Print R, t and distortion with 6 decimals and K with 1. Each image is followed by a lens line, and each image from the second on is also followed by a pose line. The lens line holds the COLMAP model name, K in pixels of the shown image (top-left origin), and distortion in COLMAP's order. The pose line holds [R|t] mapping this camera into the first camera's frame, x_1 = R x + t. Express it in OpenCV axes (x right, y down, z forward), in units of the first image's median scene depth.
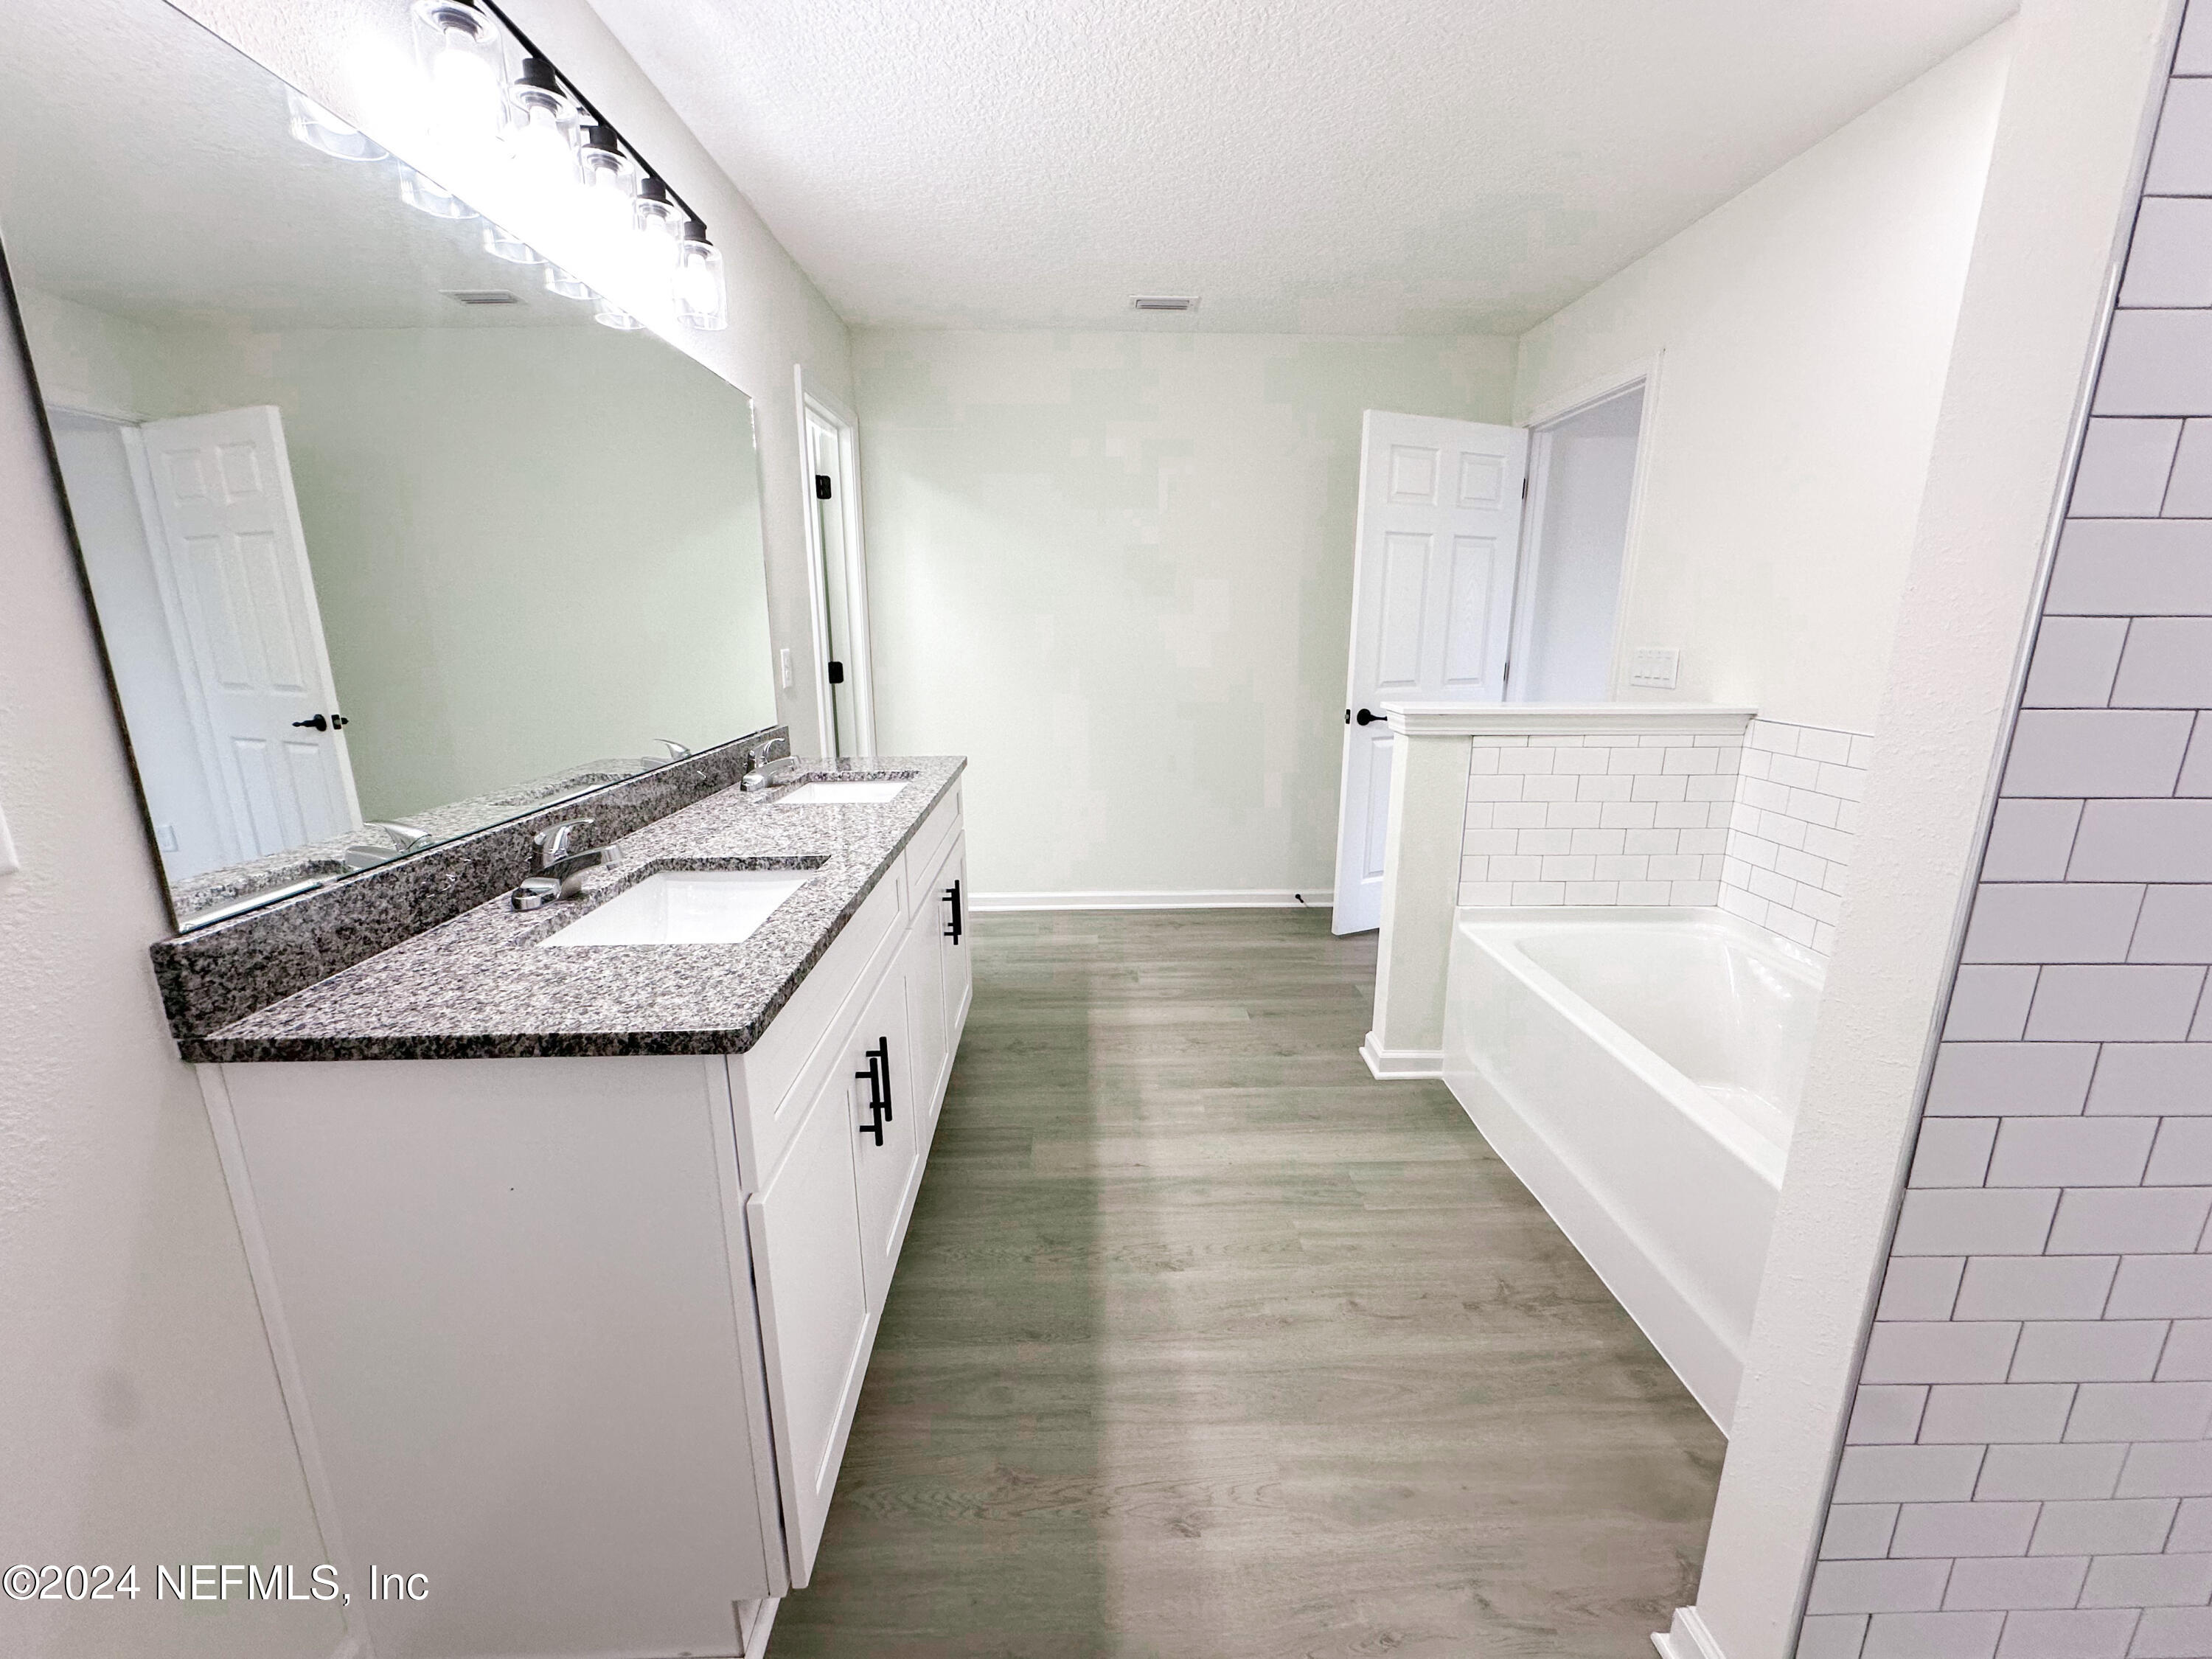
lens RADIAL K [[897.0, 0, 1106.0], [0, 897.0, 829.5], [0, 0, 1]] dist [0.003815, 0.000228]
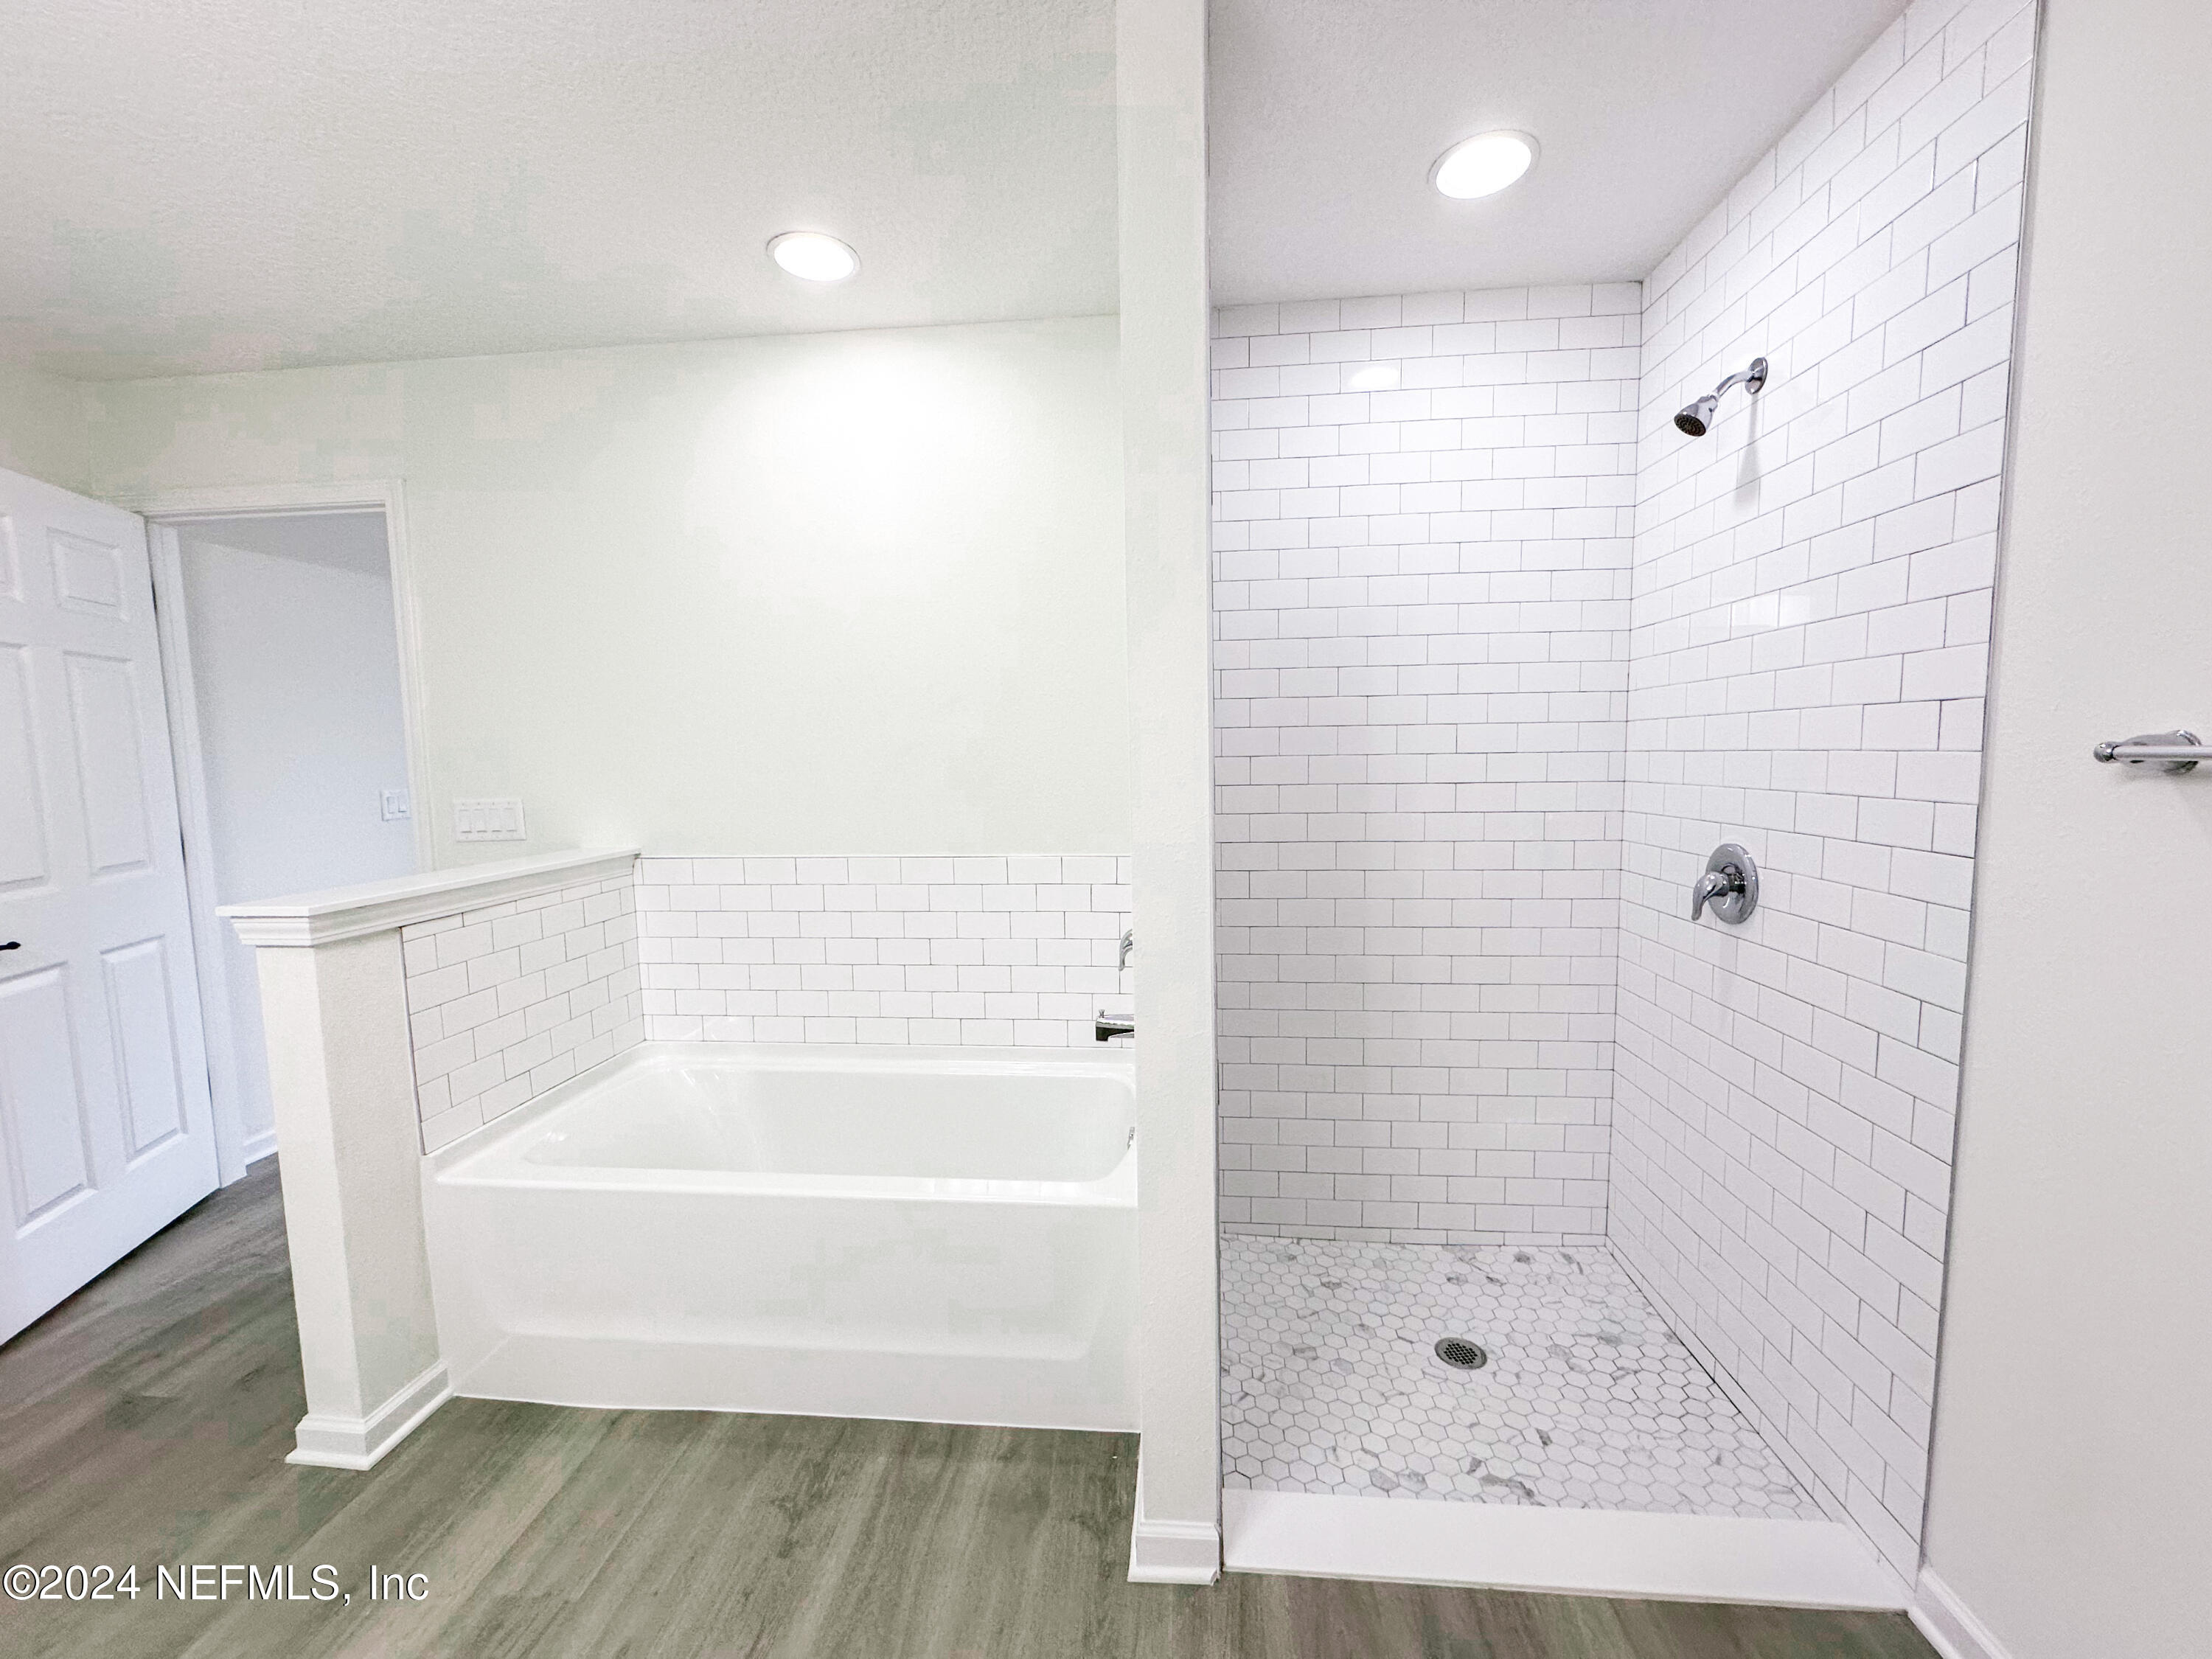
lens RADIAL K [[897.0, 0, 1106.0], [0, 897.0, 829.5], [0, 0, 1]] dist [0.003815, 0.000228]
pose [[0.119434, -0.095890, 0.988201, -0.254267], [0.244327, 0.967555, 0.064357, -0.088133], [-0.962310, 0.233758, 0.138987, 0.311843]]
